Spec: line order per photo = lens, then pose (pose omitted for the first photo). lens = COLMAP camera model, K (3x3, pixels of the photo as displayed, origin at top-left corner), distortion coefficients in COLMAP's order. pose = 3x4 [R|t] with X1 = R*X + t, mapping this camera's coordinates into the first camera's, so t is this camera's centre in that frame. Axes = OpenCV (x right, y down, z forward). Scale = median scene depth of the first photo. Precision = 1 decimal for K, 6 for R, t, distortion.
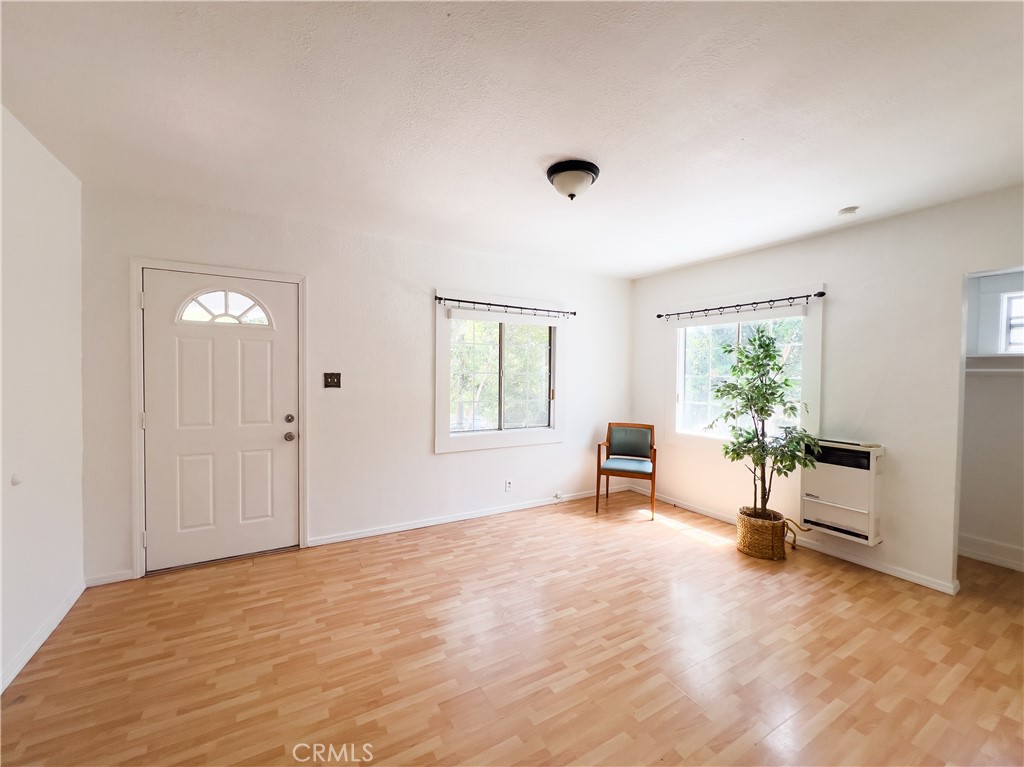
lens RADIAL K [[417.8, 0, 512.0], [0, 417.8, 383.5], [0, 0, 1]] dist [0.000073, 0.000144]
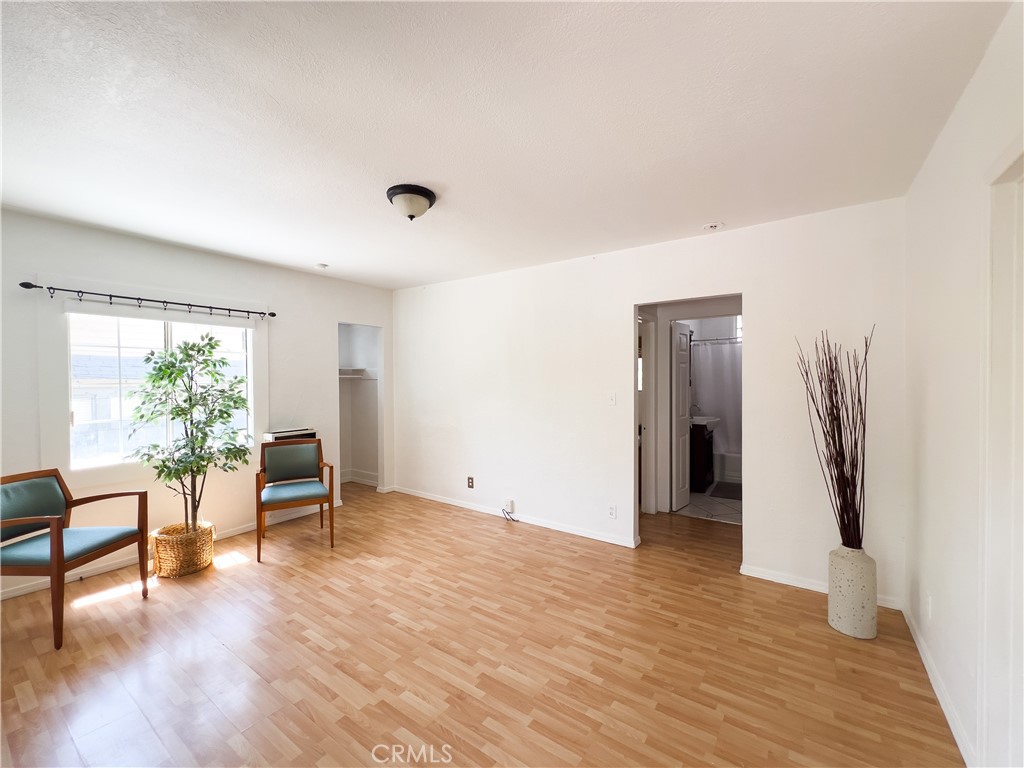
lens RADIAL K [[416.4, 0, 512.6], [0, 416.4, 389.7], [0, 0, 1]] dist [0.010871, 0.000025]
pose [[-0.405640, -0.034920, 0.913366, -1.000131], [0.022860, 0.998570, 0.048330, -0.053569], [-0.913747, 0.040484, -0.404261, 1.271709]]
